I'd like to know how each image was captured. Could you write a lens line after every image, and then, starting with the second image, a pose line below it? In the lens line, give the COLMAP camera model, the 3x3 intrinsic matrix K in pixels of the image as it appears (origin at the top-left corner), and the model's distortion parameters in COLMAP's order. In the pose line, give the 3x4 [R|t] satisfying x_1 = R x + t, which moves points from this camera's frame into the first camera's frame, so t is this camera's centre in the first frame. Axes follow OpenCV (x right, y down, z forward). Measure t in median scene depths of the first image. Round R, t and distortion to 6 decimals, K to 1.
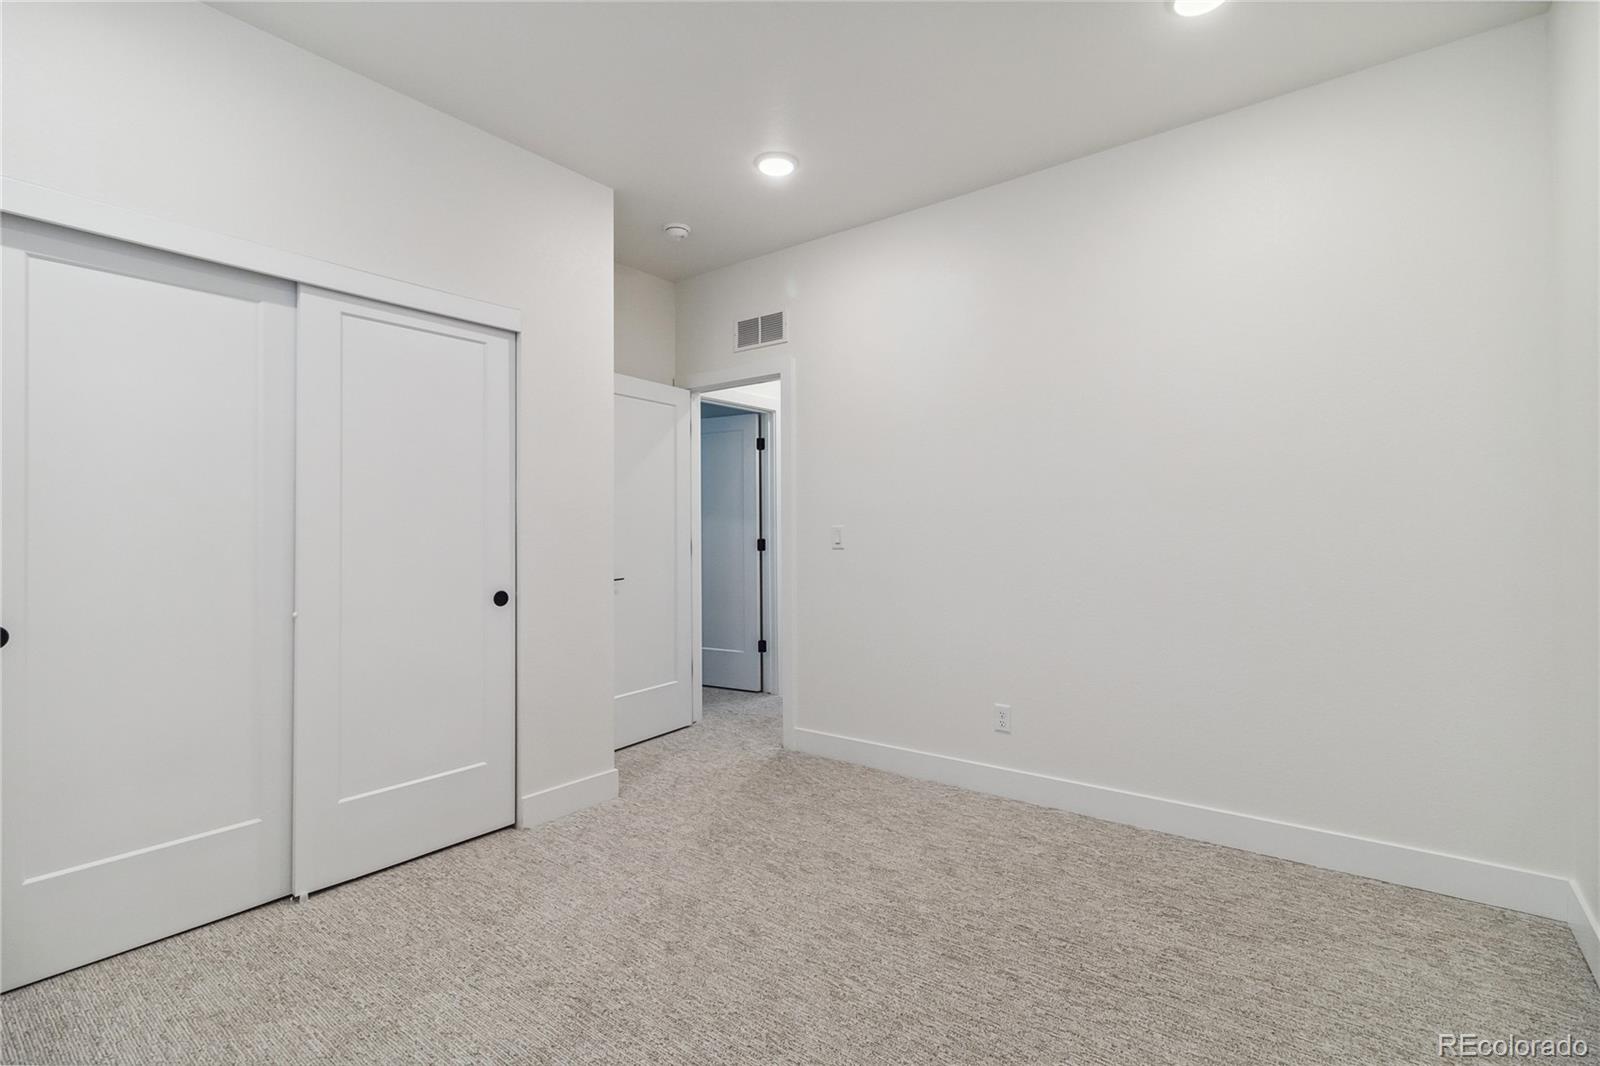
lens RADIAL K [[736.3, 0, 801.7], [0, 736.3, 526.4], [0, 0, 1]] dist [-0.002448, -0.000338]
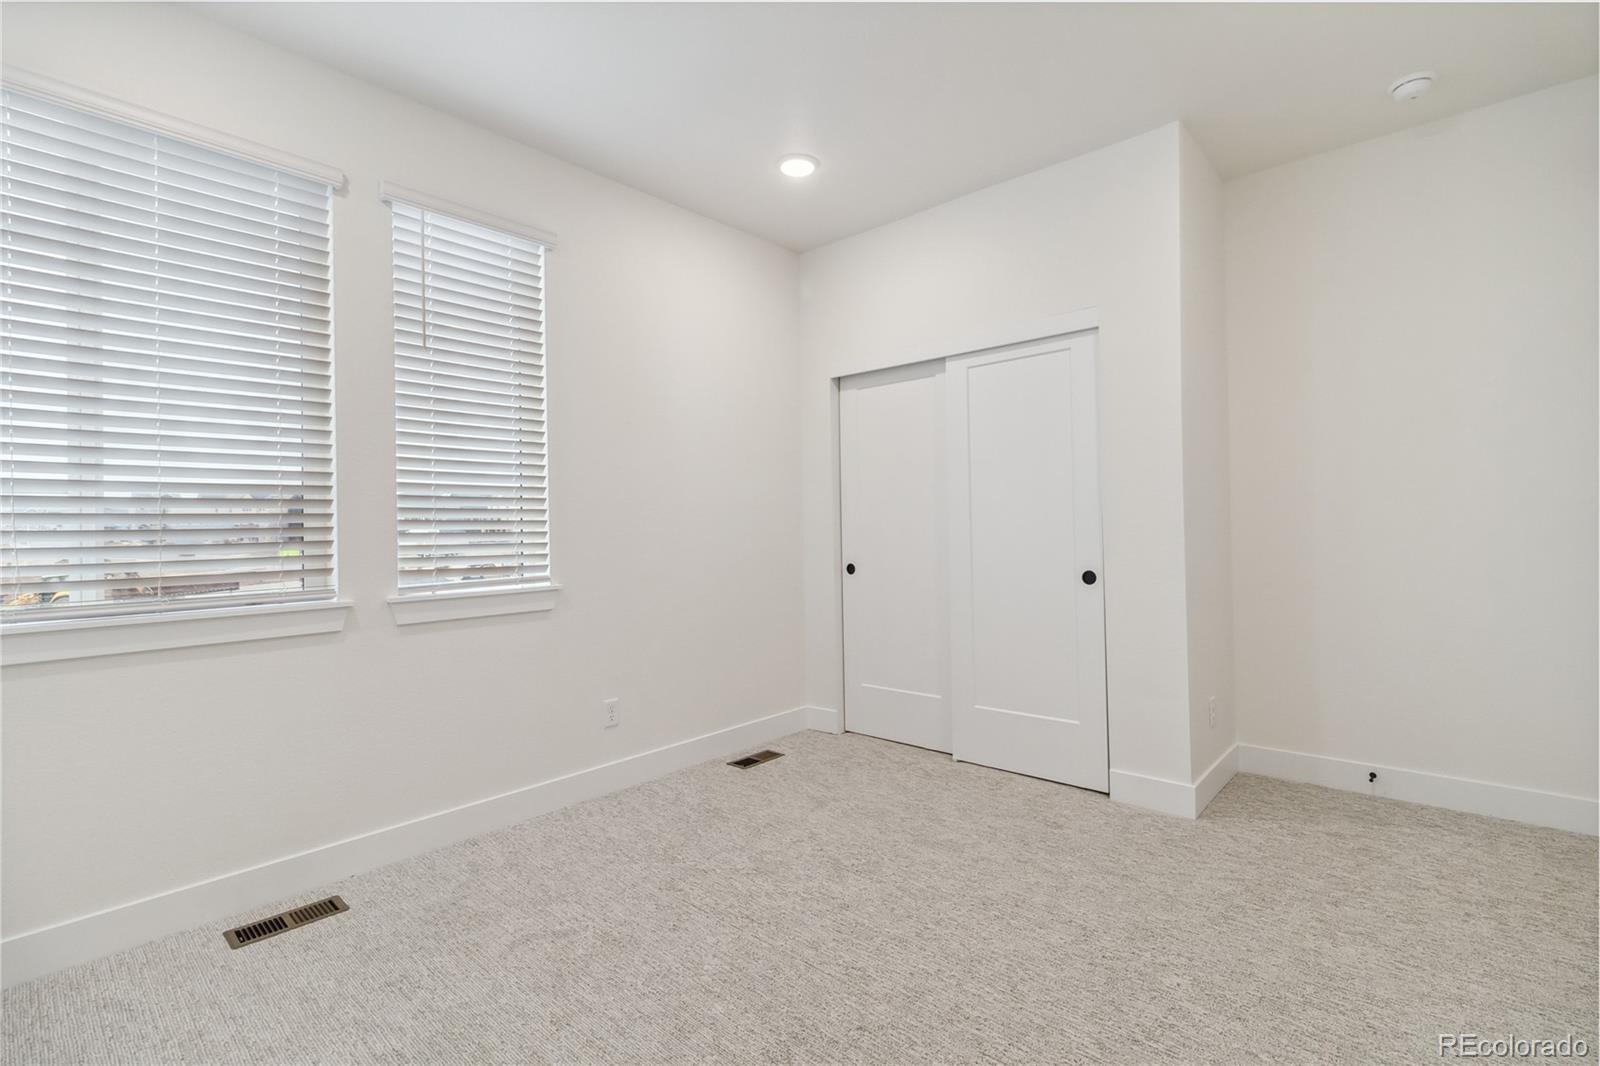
lens RADIAL K [[736.3, 0, 801.7], [0, 736.3, 526.4], [0, 0, 1]] dist [-0.002448, -0.000338]
pose [[-0.079717, 0.000675, -0.996817, 0.726491], [0.026642, 0.999644, -0.001454, 0.013105], [0.996461, -0.026674, -0.079707, 0.685427]]
